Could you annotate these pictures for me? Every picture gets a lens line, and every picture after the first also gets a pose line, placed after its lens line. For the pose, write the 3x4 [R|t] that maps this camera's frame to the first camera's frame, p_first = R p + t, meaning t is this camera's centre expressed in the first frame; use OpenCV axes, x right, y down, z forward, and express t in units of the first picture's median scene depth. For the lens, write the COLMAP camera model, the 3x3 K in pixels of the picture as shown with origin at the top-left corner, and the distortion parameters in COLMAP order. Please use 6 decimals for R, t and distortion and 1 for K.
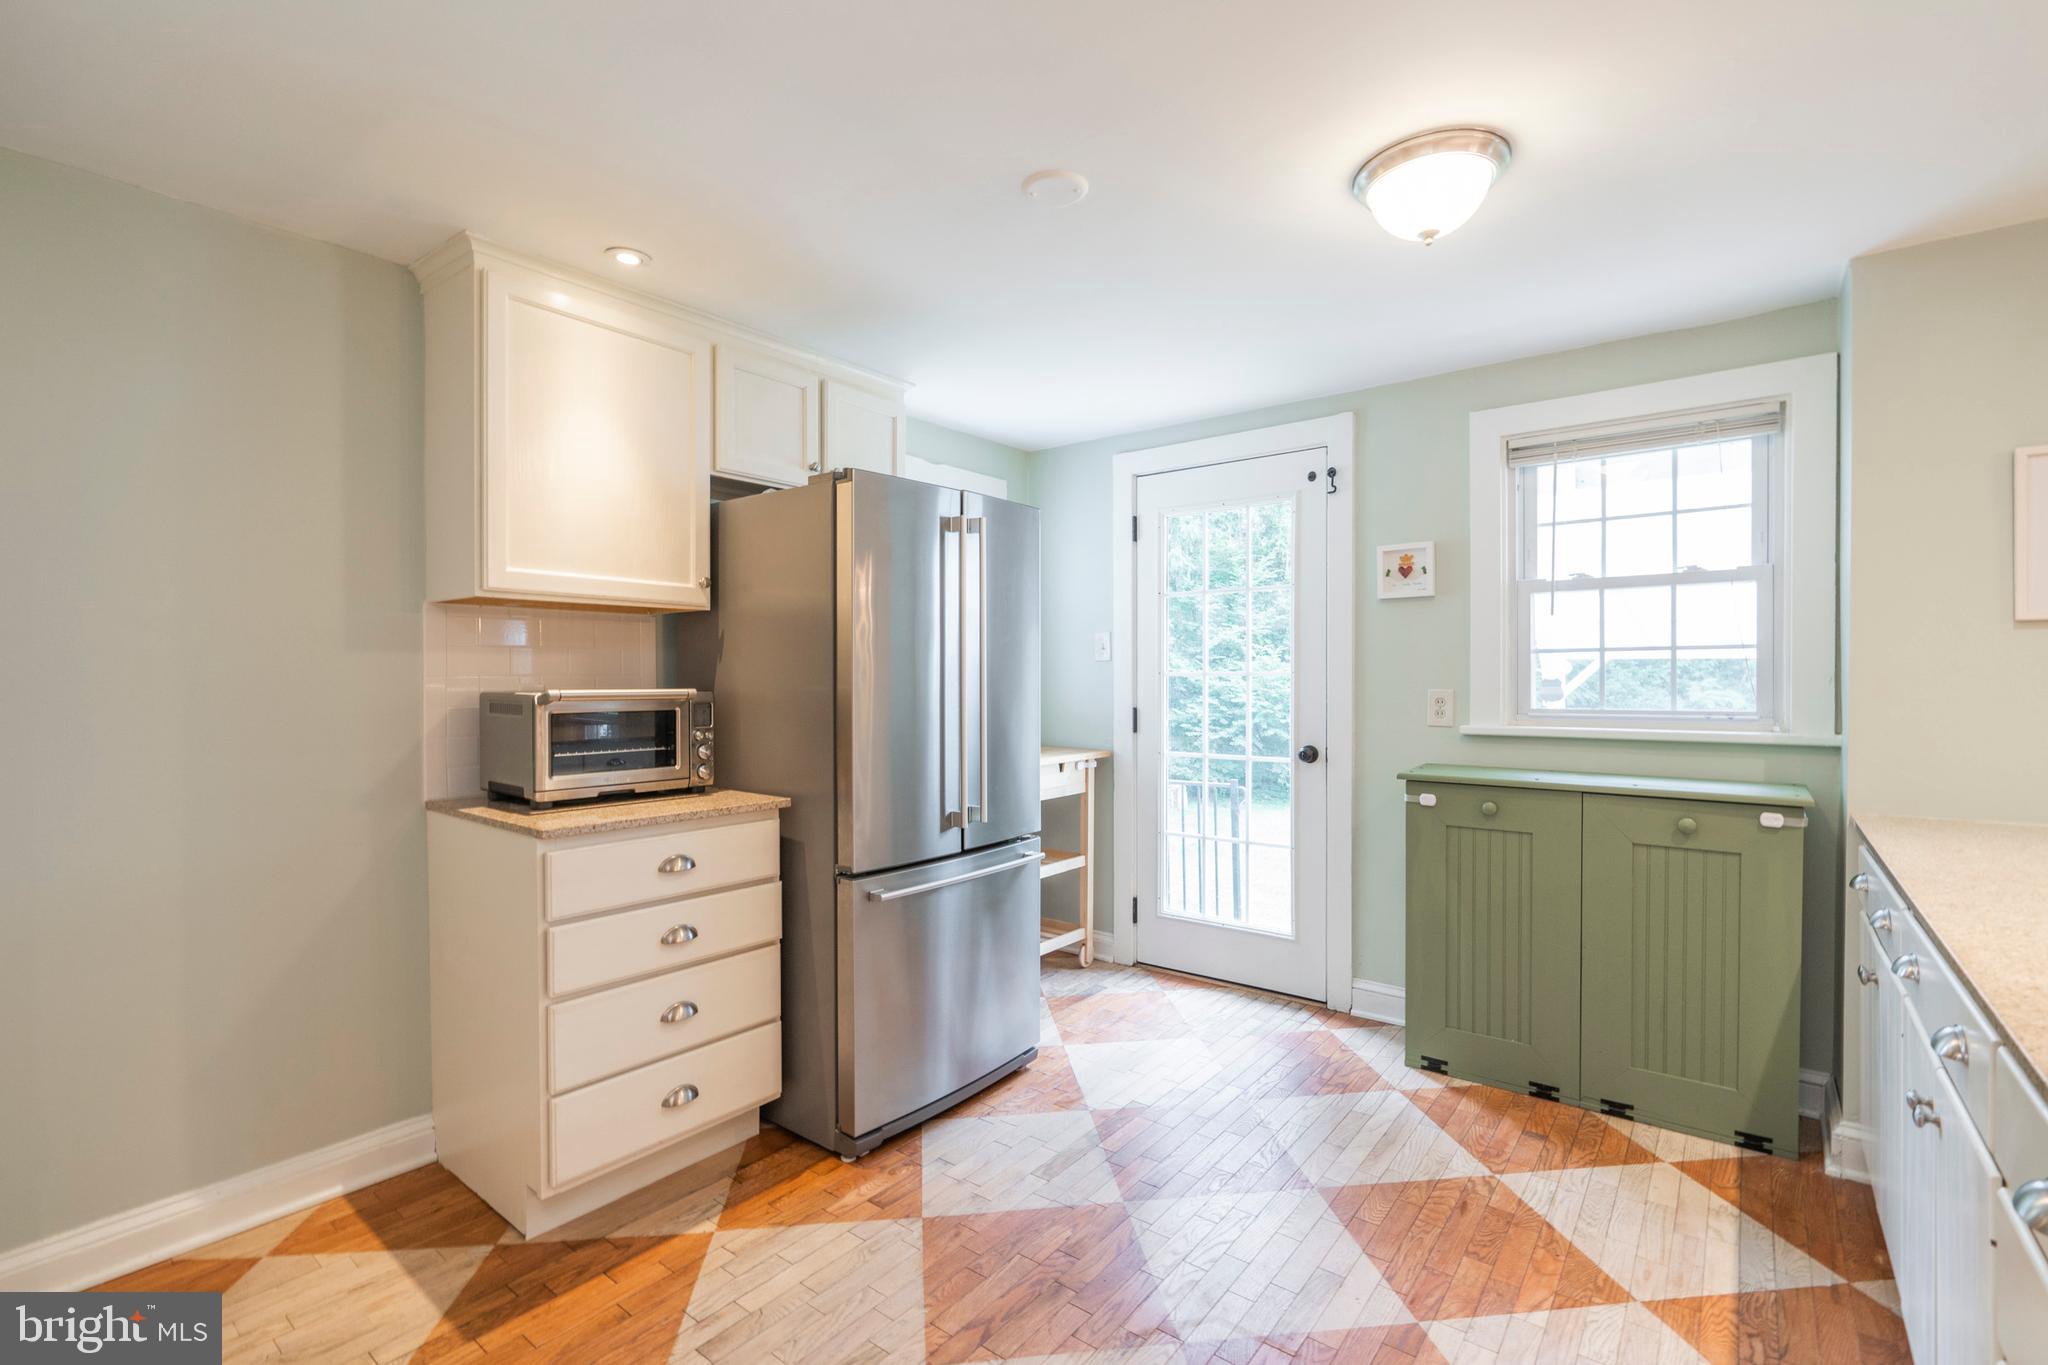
lens RADIAL K [[952.0, 0, 1005.6], [0, 952.0, 679.4], [0, 0, 1]] dist [0.007047, -0.001190]
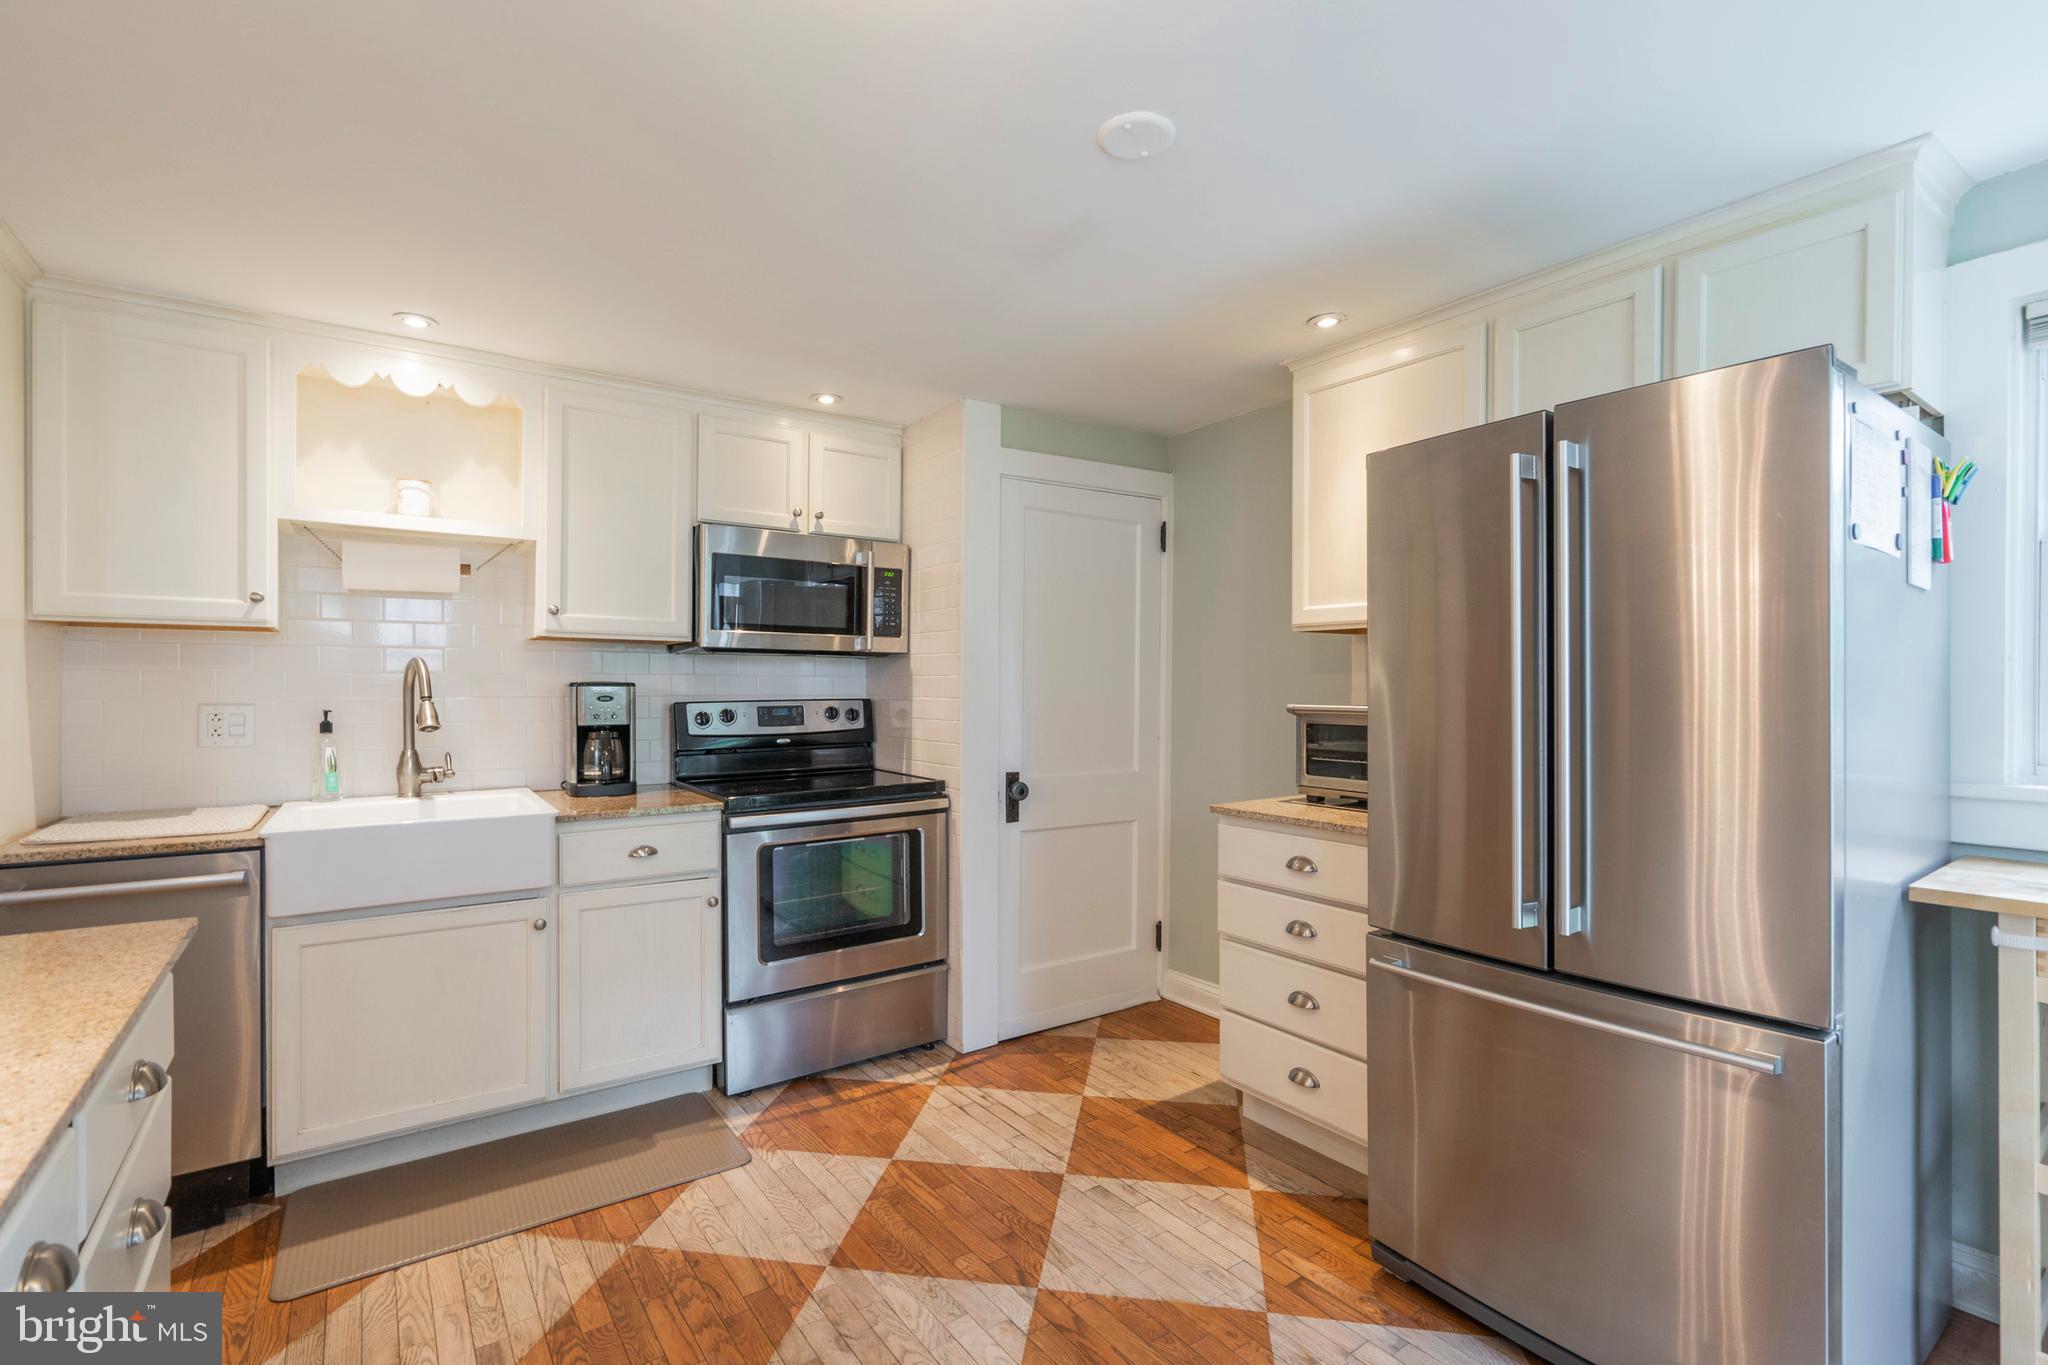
lens RADIAL K [[952.0, 0, 1046.4], [0, 952.0, 687.1], [0, 0, 1]] dist [0.007047, -0.001190]
pose [[-0.266107, 0.004154, -0.963935, 0.707202], [-0.003490, 0.999980, 0.005273, -0.013519], [0.963937, 0.004768, -0.266087, 0.902253]]
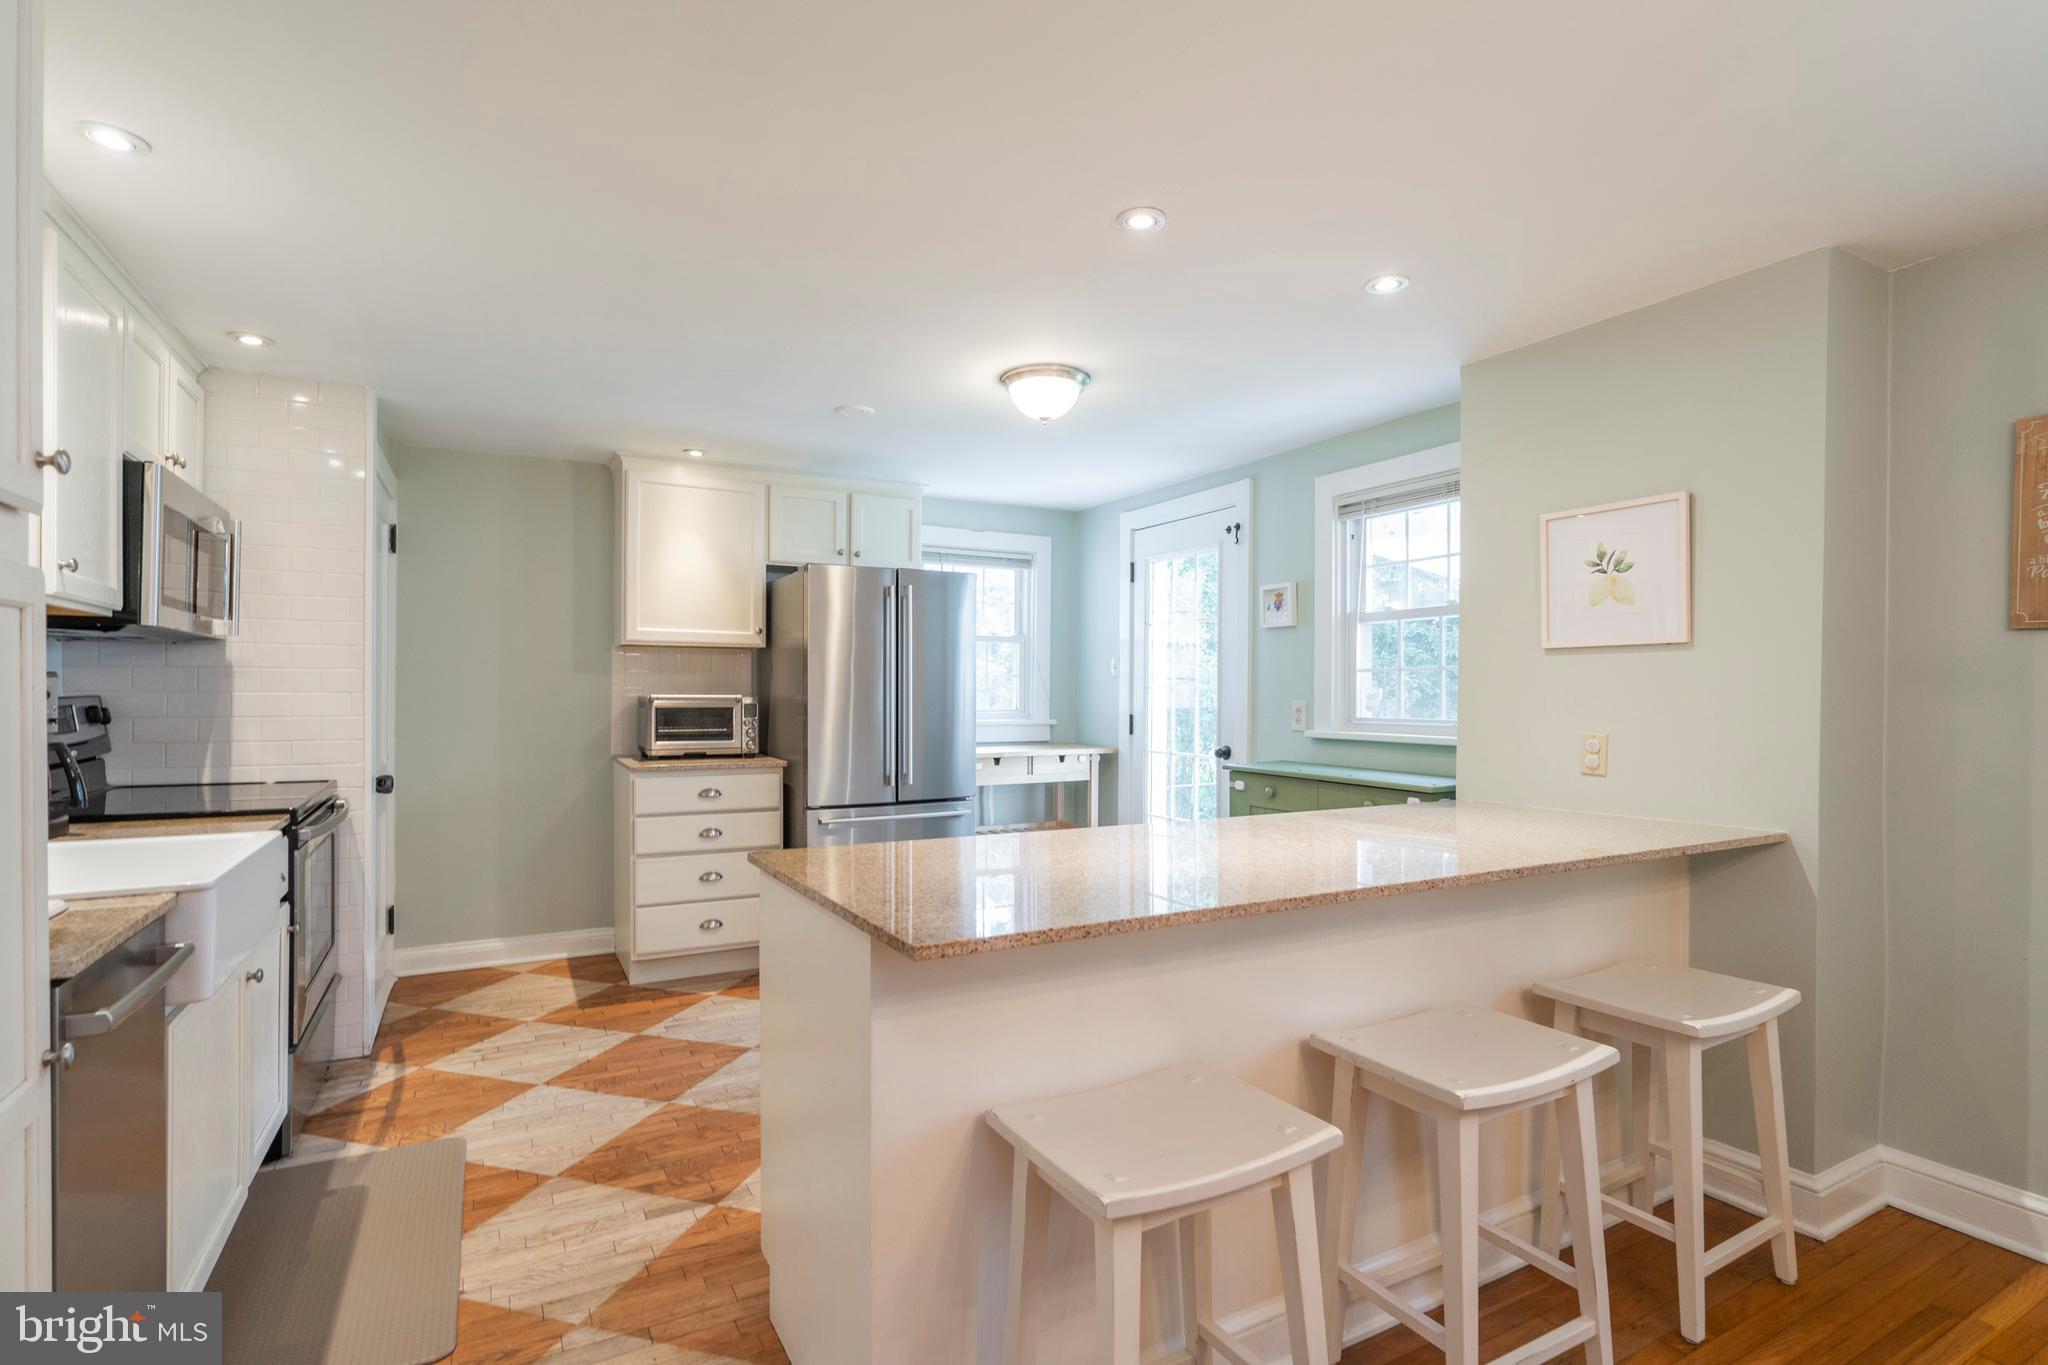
lens RADIAL K [[986.4, 0, 1001.6], [0, 986.4, 692.2], [0, 0, 1]] dist [0.020084, -0.001565]
pose [[0.918477, 0.006445, -0.395422, 0.790756], [-0.006481, 0.999978, 0.001245, -0.000265], [0.395421, 0.001419, 0.918499, -0.428095]]
